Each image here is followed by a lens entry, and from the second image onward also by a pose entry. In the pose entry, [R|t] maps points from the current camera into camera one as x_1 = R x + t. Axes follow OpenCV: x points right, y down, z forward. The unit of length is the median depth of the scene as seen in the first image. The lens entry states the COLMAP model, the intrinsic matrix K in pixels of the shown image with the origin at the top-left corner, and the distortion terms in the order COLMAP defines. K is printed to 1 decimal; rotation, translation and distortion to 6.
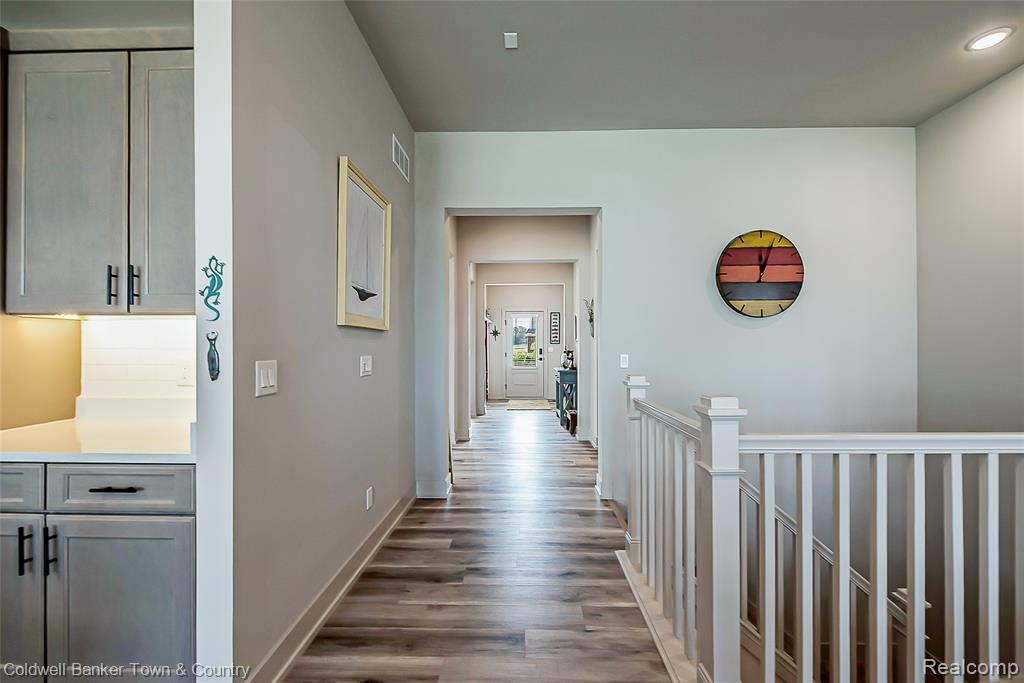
lens RADIAL K [[440.1, 0, 516.7], [0, 440.1, 338.6], [0, 0, 1]] dist [-0.006853, -0.000434]
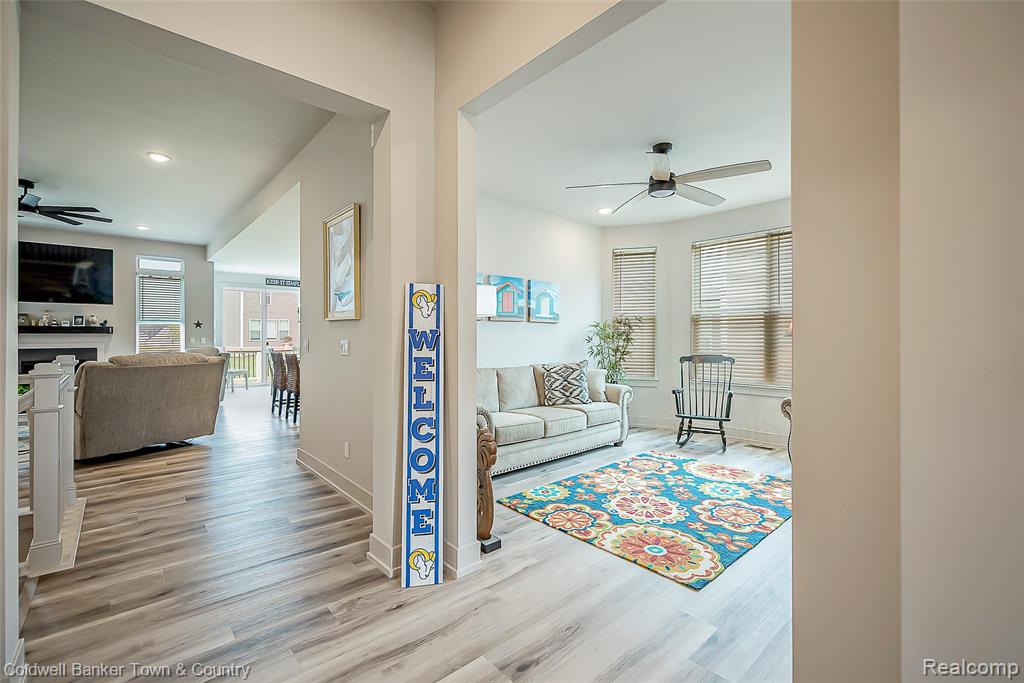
lens RADIAL K [[440.1, 0, 517.6], [0, 440.1, 337.6], [0, 0, 1]] dist [-0.006853, -0.000434]
pose [[-0.716861, -0.000310, -0.697216, 0.204304], [-0.001044, 0.999999, 0.000629, 0.030263], [0.697215, 0.001179, -0.716861, 2.263066]]
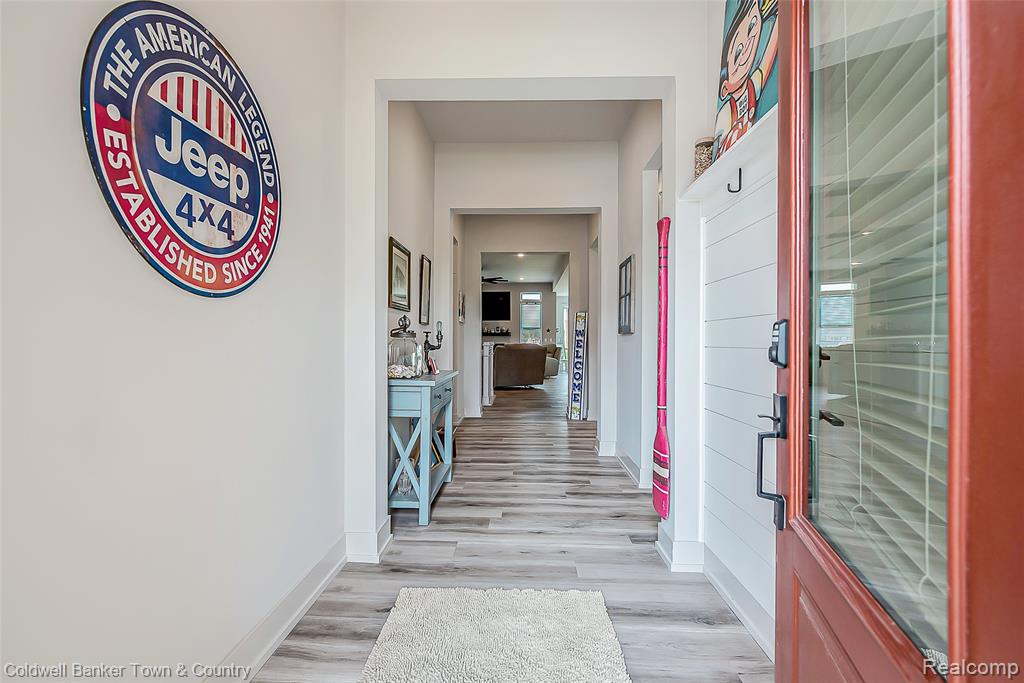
lens RADIAL K [[440.1, 0, 509.6], [0, 440.1, 339.8], [0, 0, 1]] dist [-0.006853, -0.000434]
pose [[-1.000000, 0.000035, 0.000204, 0.104314], [0.000035, 0.999995, -0.003161, 0.080787], [-0.000204, -0.003161, -0.999995, 3.967853]]
